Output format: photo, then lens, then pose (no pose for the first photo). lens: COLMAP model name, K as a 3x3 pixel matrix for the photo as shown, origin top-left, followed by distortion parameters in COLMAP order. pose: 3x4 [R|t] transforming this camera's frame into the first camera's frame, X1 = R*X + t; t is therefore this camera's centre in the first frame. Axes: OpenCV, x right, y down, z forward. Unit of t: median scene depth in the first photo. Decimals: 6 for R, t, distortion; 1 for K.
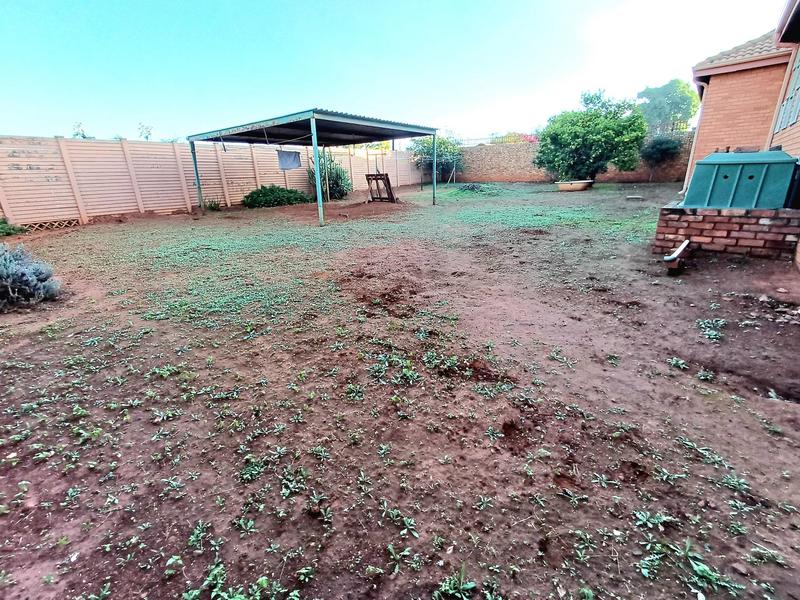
lens RADIAL K [[366.6, 0, 401.4], [0, 366.6, 297.5], [0, 0, 1]] dist [0.001692, -0.001425]
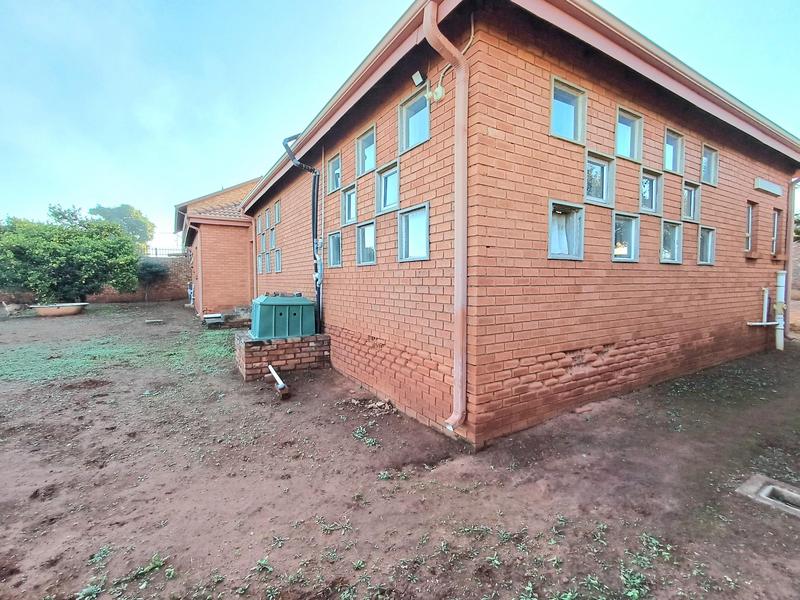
lens RADIAL K [[366.6, 0, 403.0], [0, 366.6, 296.2], [0, 0, 1]] dist [0.001692, -0.001425]
pose [[0.314668, -0.014953, 0.949084, -0.232134], [0.289311, 0.953811, -0.080893, -0.154210], [-0.904037, 0.300035, 0.304460, 0.173953]]
